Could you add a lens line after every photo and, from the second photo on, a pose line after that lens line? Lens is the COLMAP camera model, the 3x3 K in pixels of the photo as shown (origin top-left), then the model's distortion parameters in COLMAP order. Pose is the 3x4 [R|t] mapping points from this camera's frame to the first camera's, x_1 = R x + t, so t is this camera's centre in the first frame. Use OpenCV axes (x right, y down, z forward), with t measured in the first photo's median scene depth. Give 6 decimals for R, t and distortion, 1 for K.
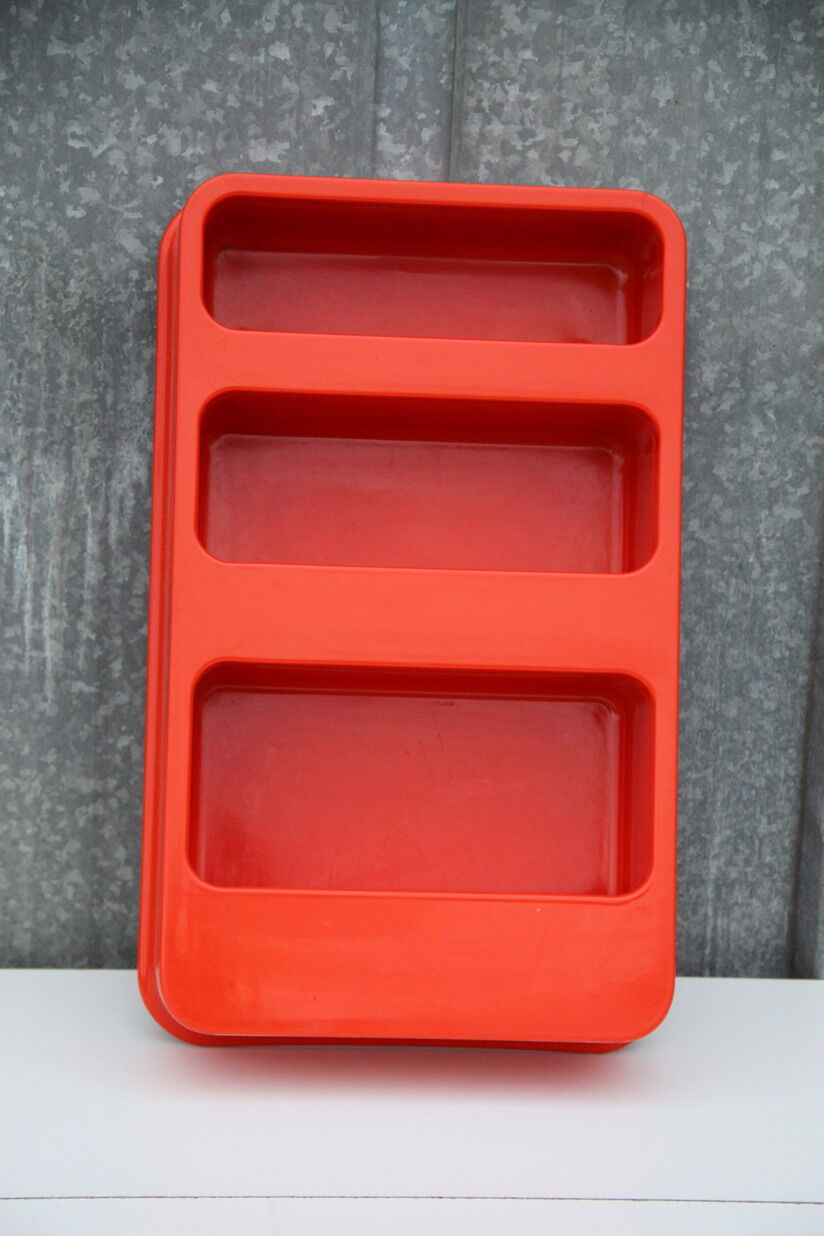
lens RADIAL K [[3228.6, 0, 412.0], [0, 3228.6, 618.0], [0, 0, 1]] dist [0.538995, 0.354682]
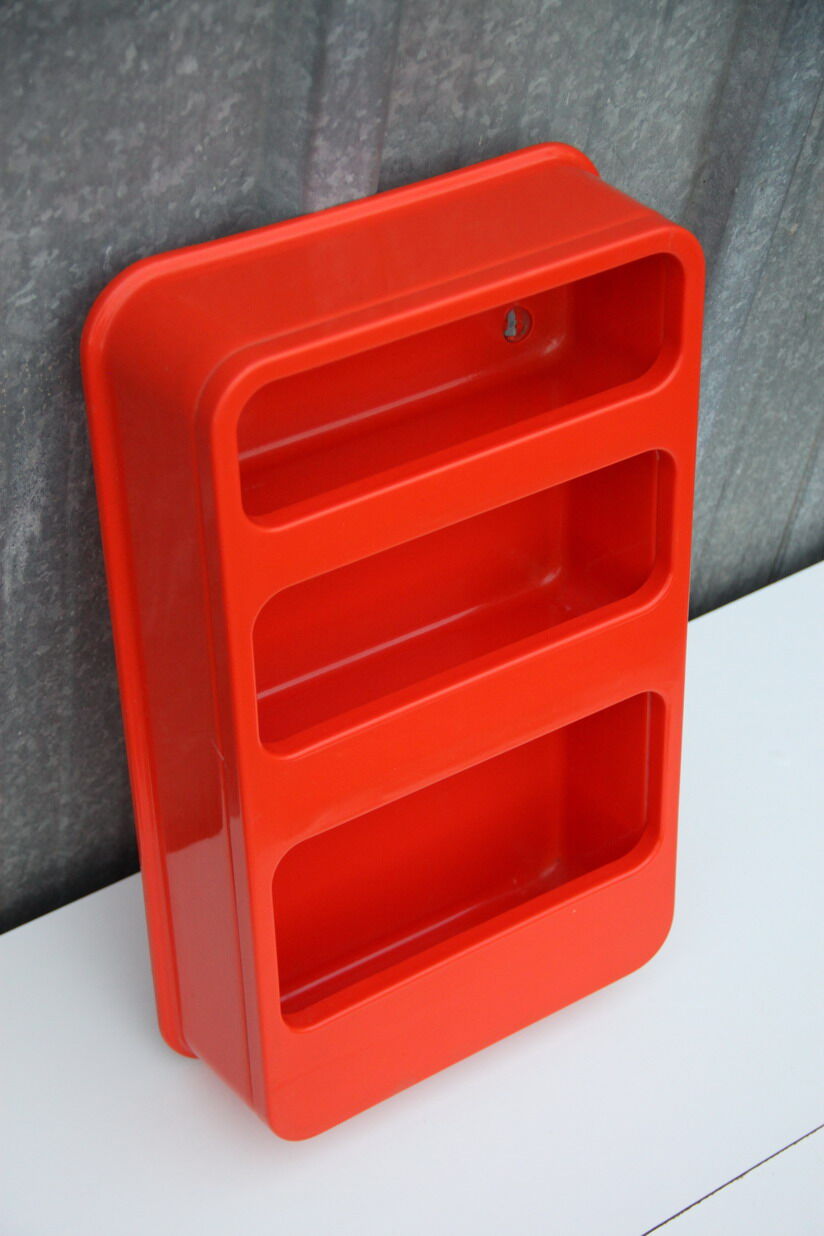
lens RADIAL K [[2342.0, 0, 412.0], [0, 2342.0, 618.0], [0, 0, 1]] dist [0.306972, -0.093549]
pose [[0.867071, -0.308746, 0.390979, -0.247512], [-0.002634, 0.781954, 0.623330, -0.412234], [-0.498178, -0.541501, 0.677196, 0.526177]]
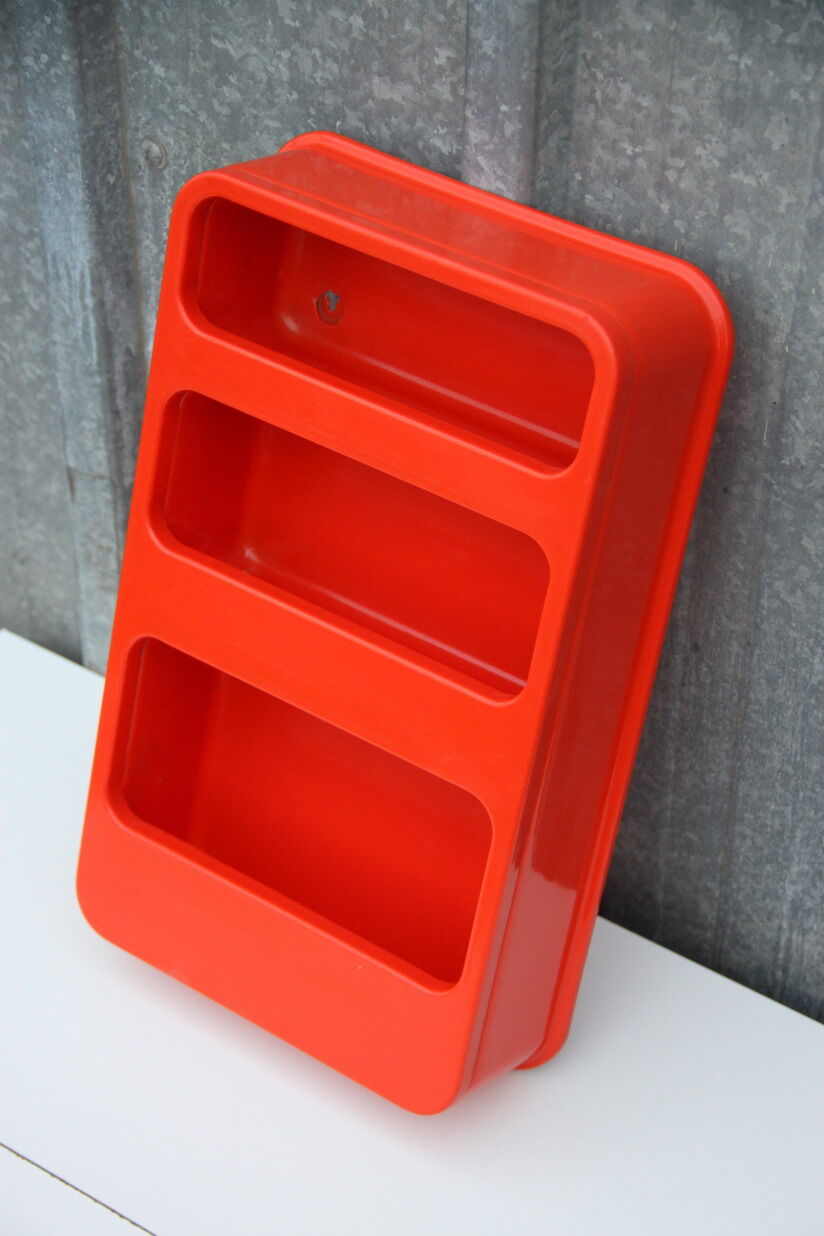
lens RADIAL K [[2611.7, 0, 412.0], [0, 2611.7, 618.0], [0, 0, 1]] dist [0.370327, 0.154440]
pose [[0.757700, 0.365289, -0.540790, 0.417011], [-0.099289, 0.883546, 0.457699, -0.352374], [0.645005, -0.293104, 0.705732, 0.429154]]
